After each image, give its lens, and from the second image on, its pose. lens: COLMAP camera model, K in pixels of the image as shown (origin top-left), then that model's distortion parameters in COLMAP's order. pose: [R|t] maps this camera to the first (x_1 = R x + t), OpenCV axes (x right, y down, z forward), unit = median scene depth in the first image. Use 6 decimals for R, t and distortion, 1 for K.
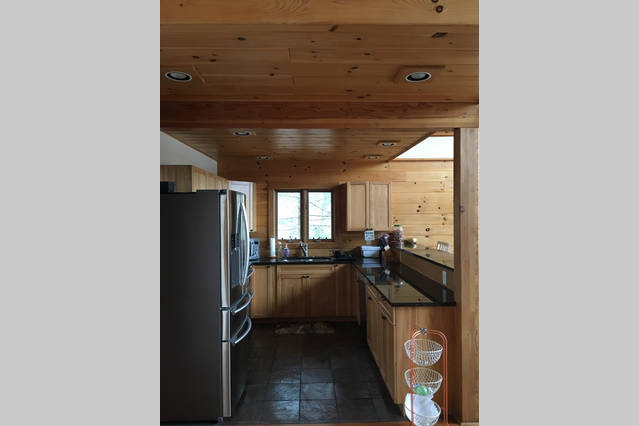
lens RADIAL K [[495.6, 0, 319.5], [0, 495.6, 213.0], [0, 0, 1]] dist [-0.000223, -0.000029]
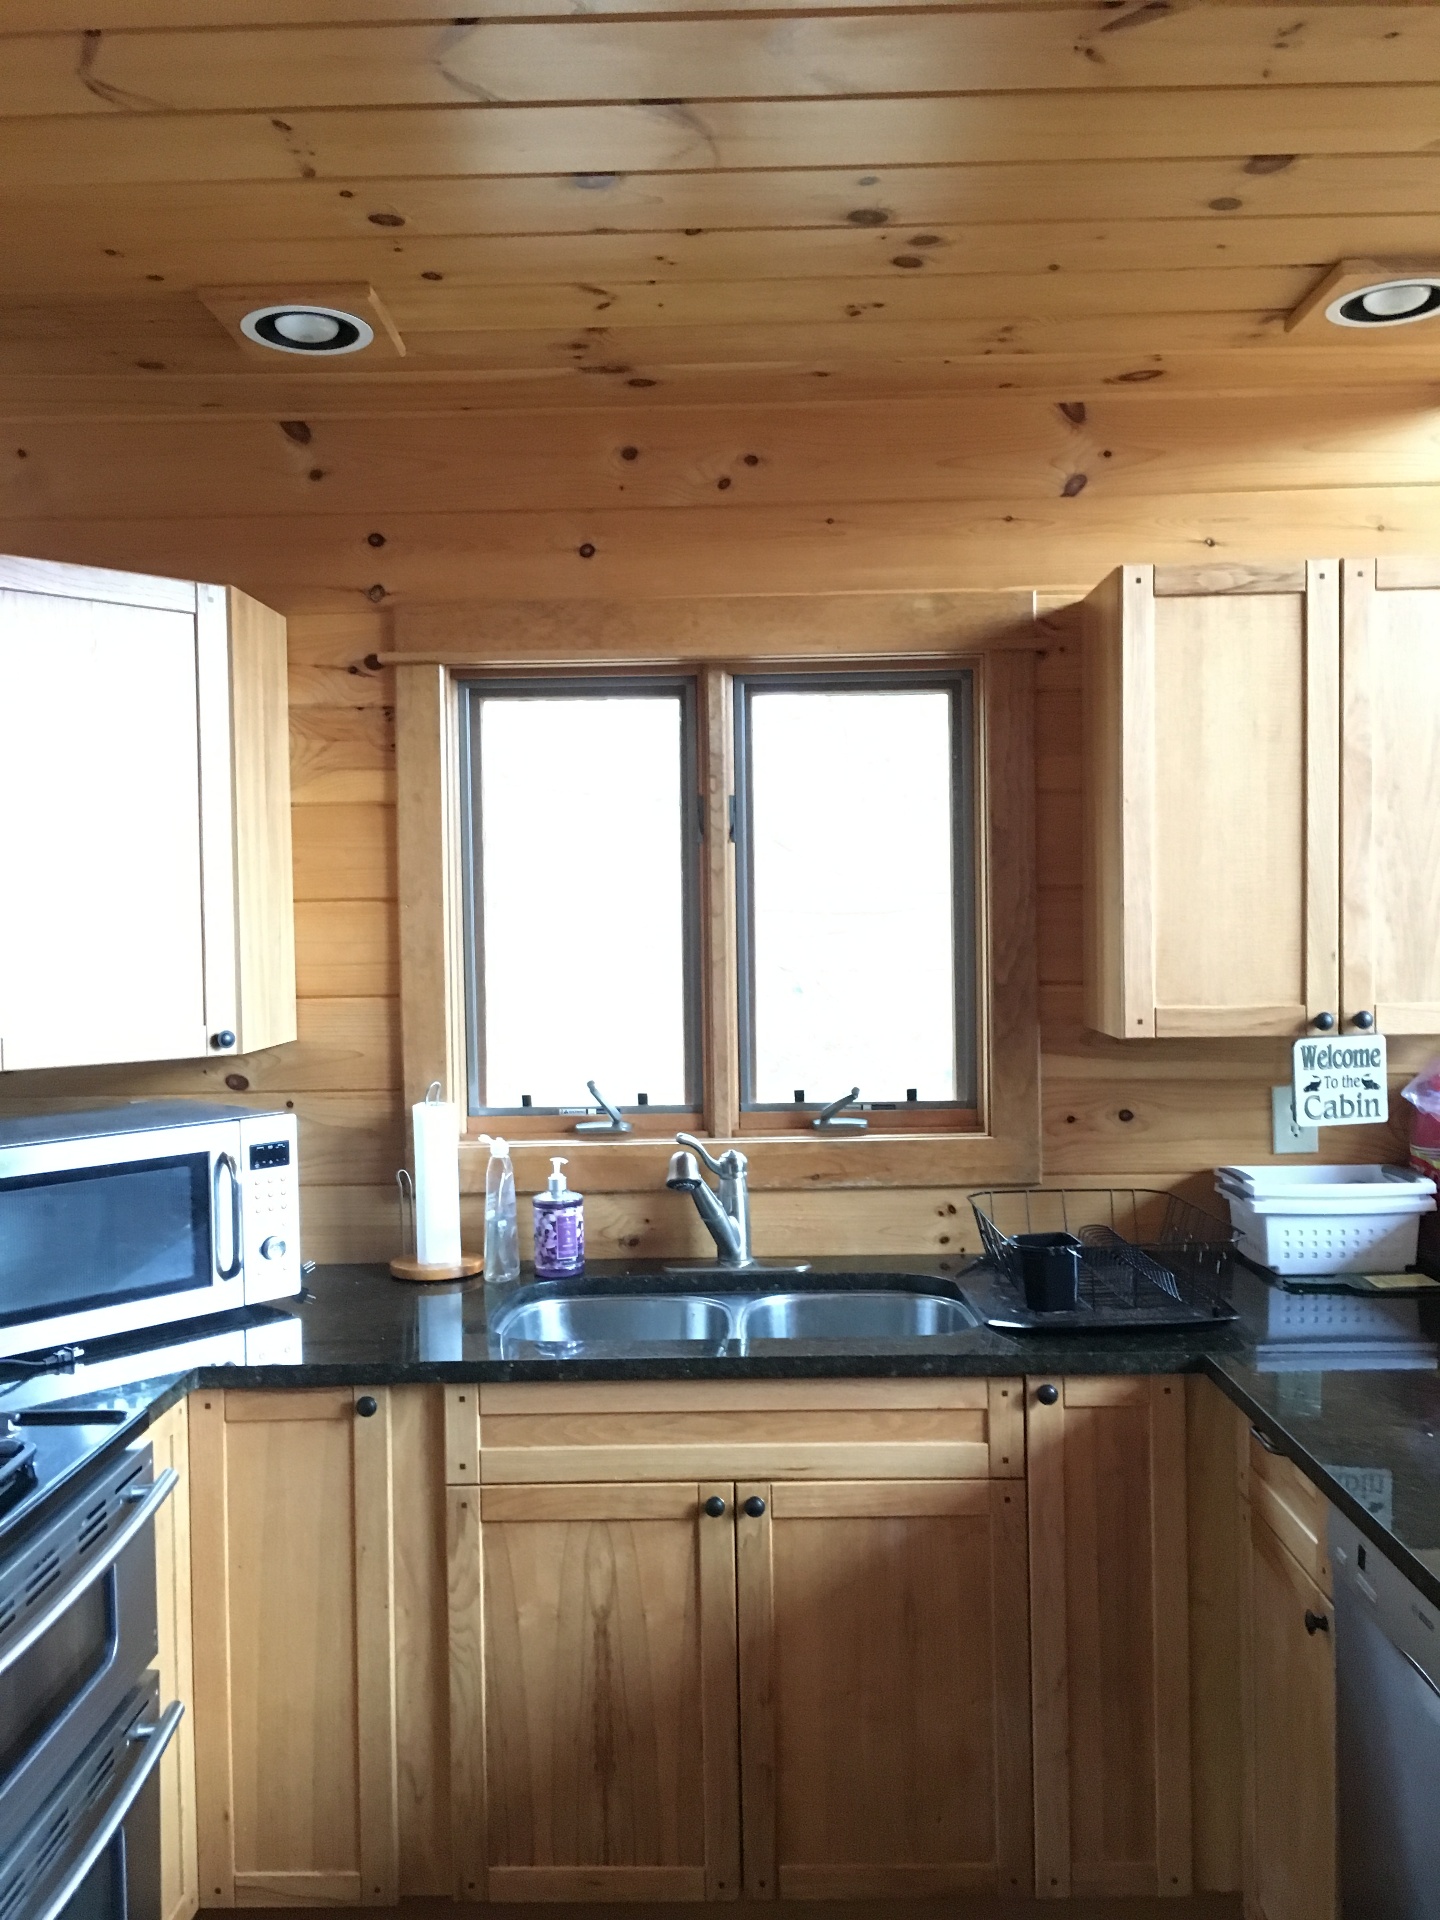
lens RADIAL K [[1452.5, 0, 717.2], [0, 1452.5, 952.5], [0, 0, 1]] dist [0.020587, -0.005534]
pose [[0.999156, -0.007657, -0.040360, -0.017247], [0.009095, 0.999326, 0.035567, 0.005893], [0.040061, -0.035904, 0.998552, 0.677252]]
